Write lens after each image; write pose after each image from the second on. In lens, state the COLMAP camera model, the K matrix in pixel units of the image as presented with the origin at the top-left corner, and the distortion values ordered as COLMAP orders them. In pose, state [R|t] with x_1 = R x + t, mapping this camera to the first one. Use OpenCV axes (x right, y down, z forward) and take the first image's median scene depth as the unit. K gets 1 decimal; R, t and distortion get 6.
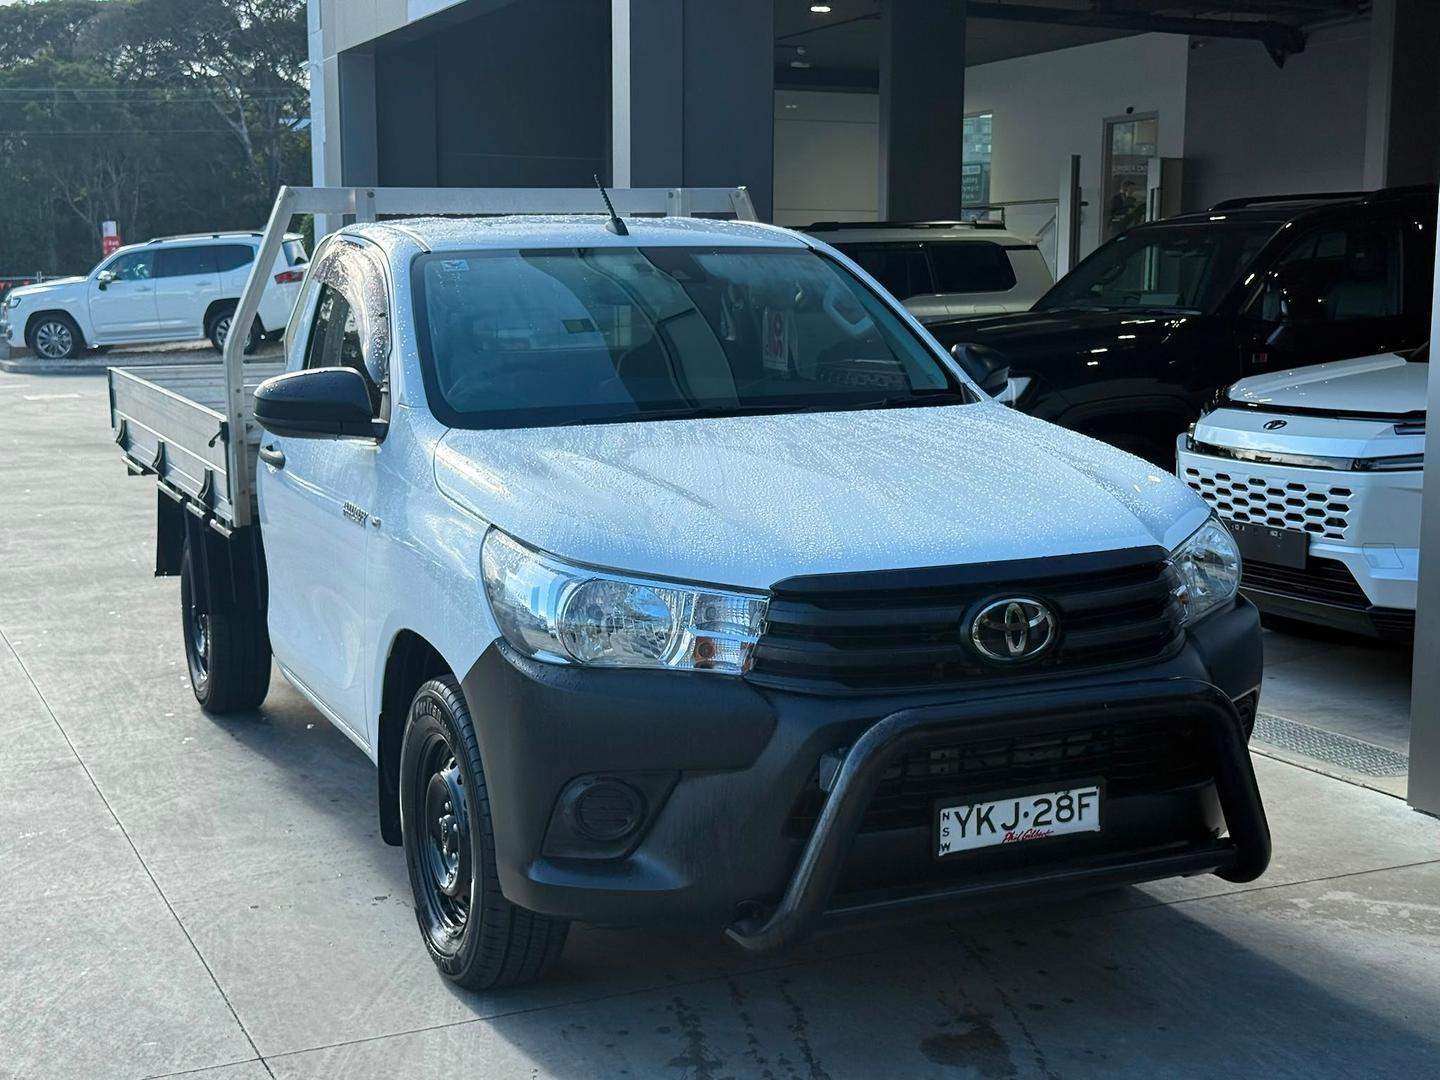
lens RADIAL K [[2044.0, 0, 698.4], [0, 2044.0, 563.8], [0, 0, 1]] dist [0.181726, -0.586112]
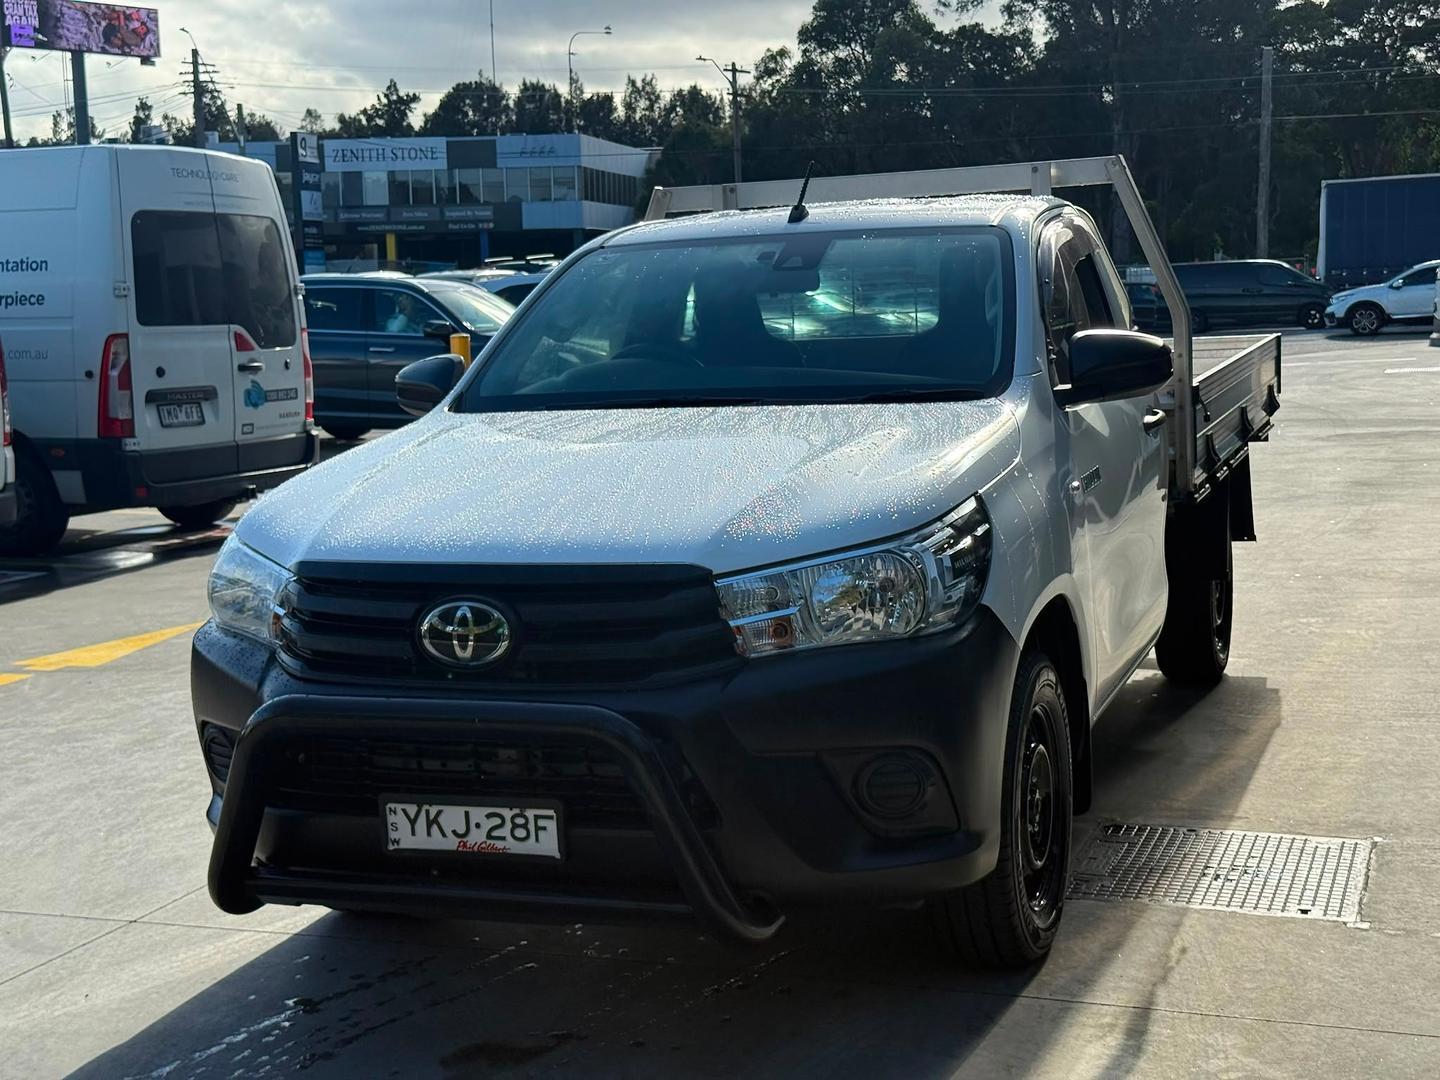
lens RADIAL K [[2044.0, 0, 698.4], [0, 2044.0, 563.8], [0, 0, 1]] dist [0.181726, -0.586112]
pose [[0.702848, 0.079013, -0.706938, 0.897264], [-0.068899, 0.996701, 0.042899, -0.049752], [0.707995, 0.018556, 0.705973, 0.379488]]
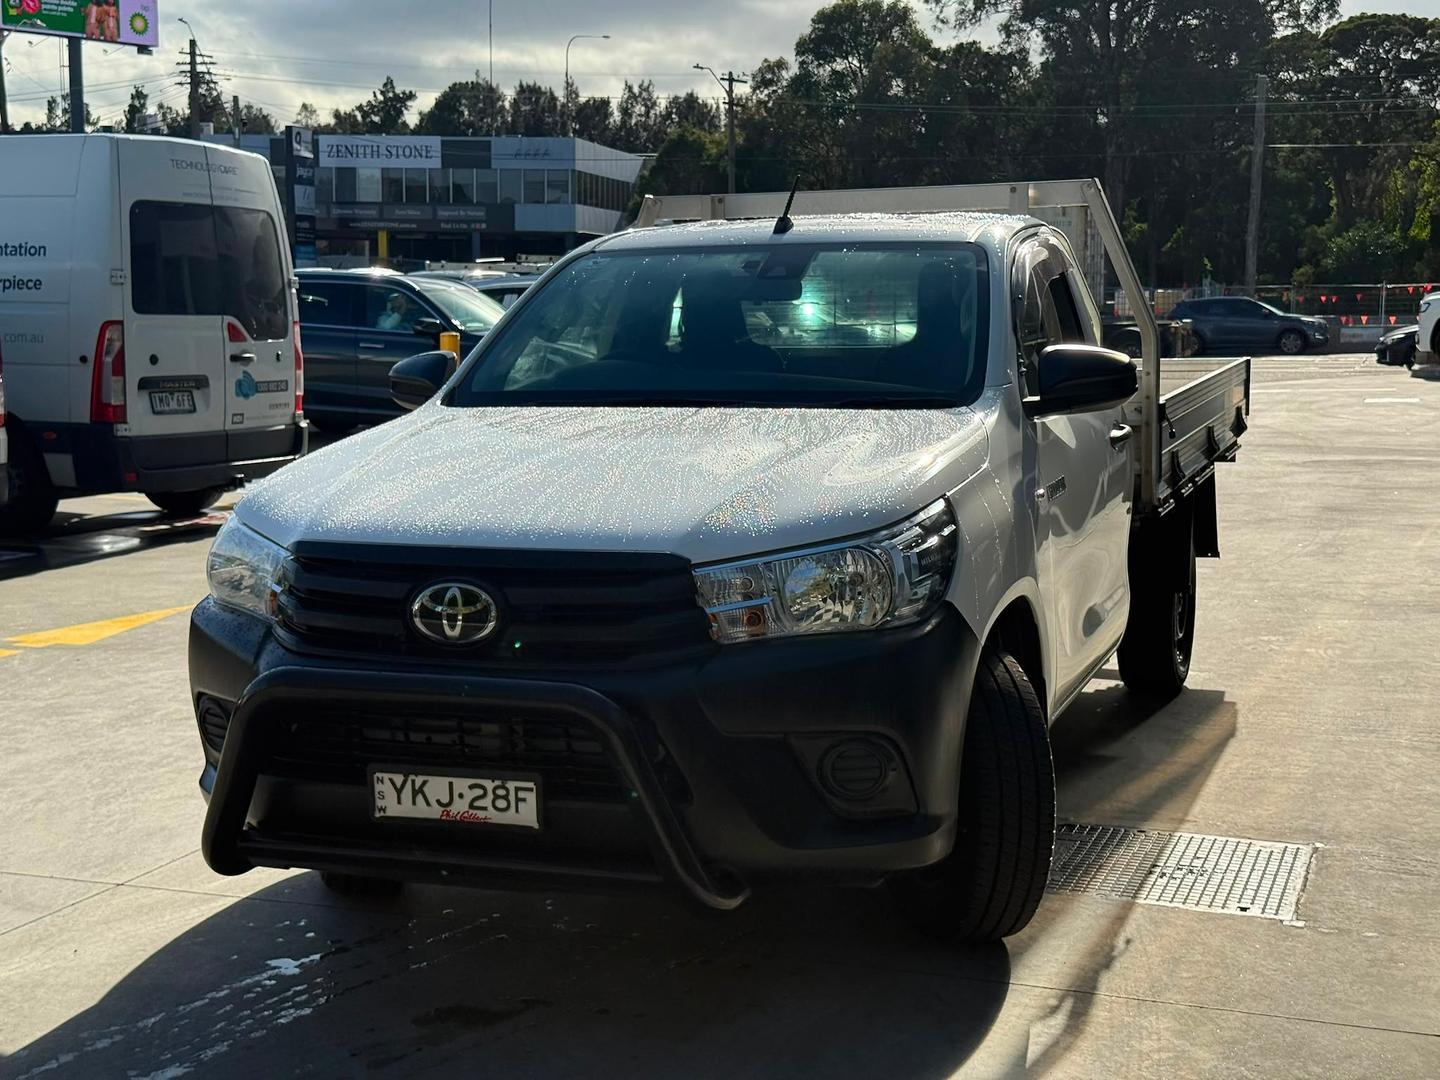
lens RADIAL K [[2044.0, 0, 698.4], [0, 2044.0, 563.8], [0, 0, 1]] dist [0.181726, -0.586112]
pose [[0.706449, 0.099340, -0.700758, 0.934384], [-0.101607, 0.994080, 0.038490, -0.043632], [0.700433, 0.044011, 0.712360, 0.344142]]
